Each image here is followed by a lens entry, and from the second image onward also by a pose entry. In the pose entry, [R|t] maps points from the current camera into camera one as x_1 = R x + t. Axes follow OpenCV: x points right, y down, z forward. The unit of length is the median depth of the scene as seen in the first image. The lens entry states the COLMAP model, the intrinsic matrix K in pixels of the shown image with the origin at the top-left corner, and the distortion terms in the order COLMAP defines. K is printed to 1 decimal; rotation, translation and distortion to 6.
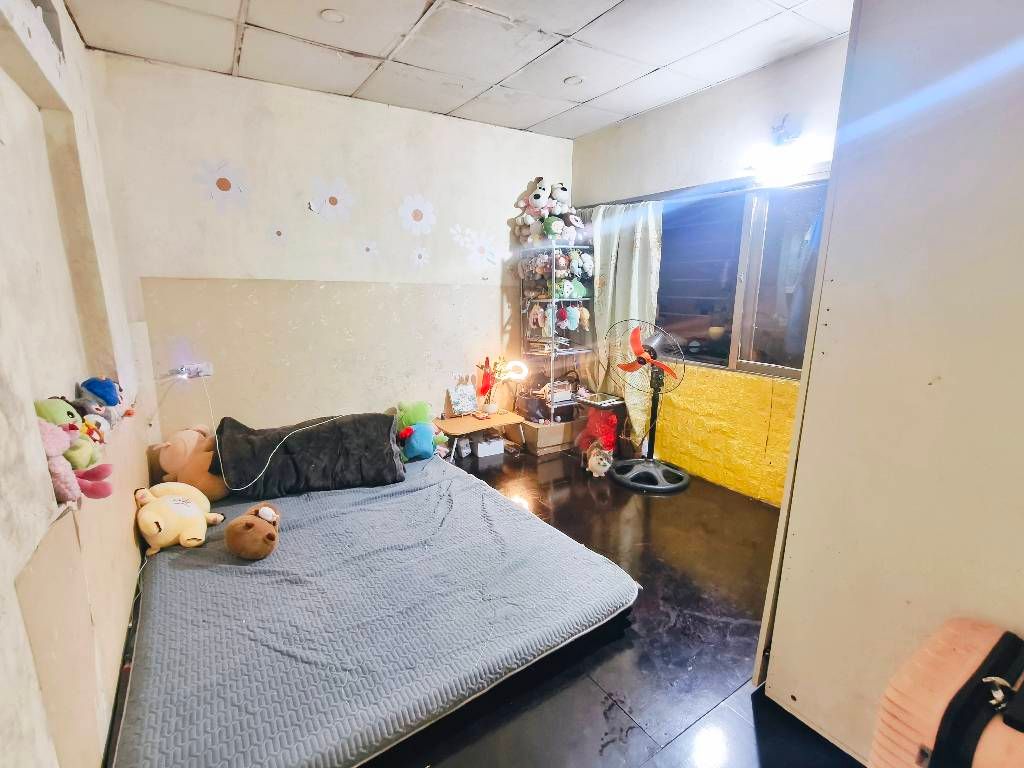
lens RADIAL K [[472.4, 0, 511.1], [0, 472.4, 384.0], [0, 0, 1]] dist [-0.004997, -0.000209]
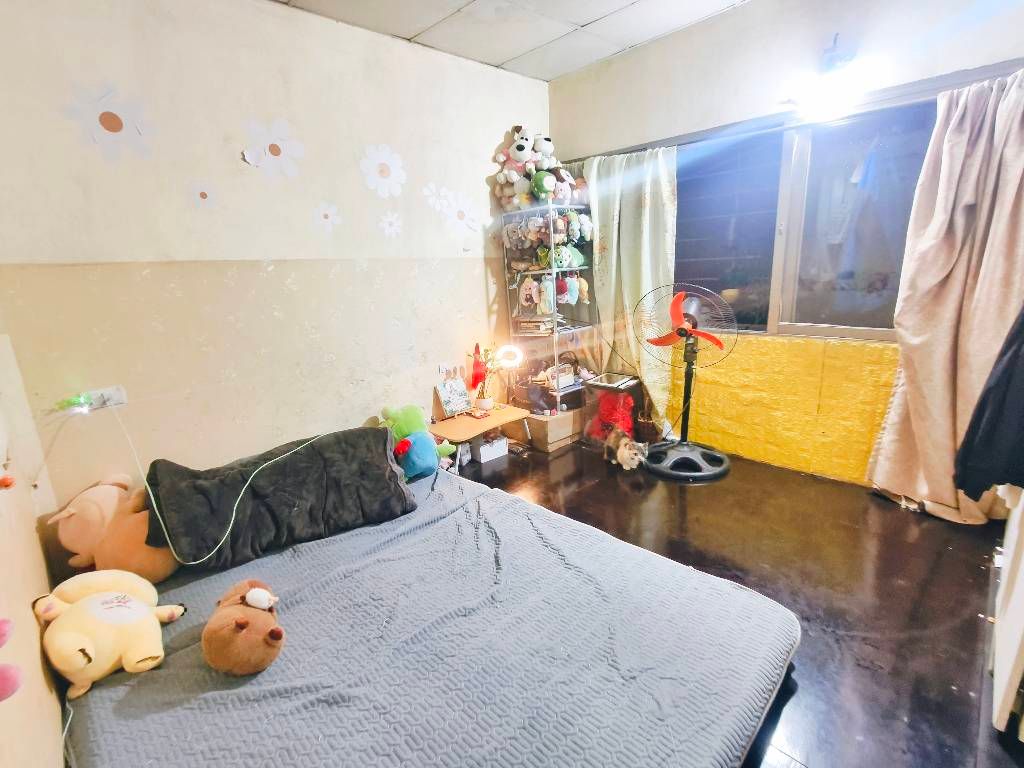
lens RADIAL K [[472.4, 0, 512.2], [0, 472.4, 384.5], [0, 0, 1]] dist [-0.004997, -0.000209]
pose [[0.979484, -0.100209, 0.174839, -0.179273], [0.093449, 0.994538, 0.046500, -0.022335], [-0.178544, -0.029207, 0.983498, 0.197632]]
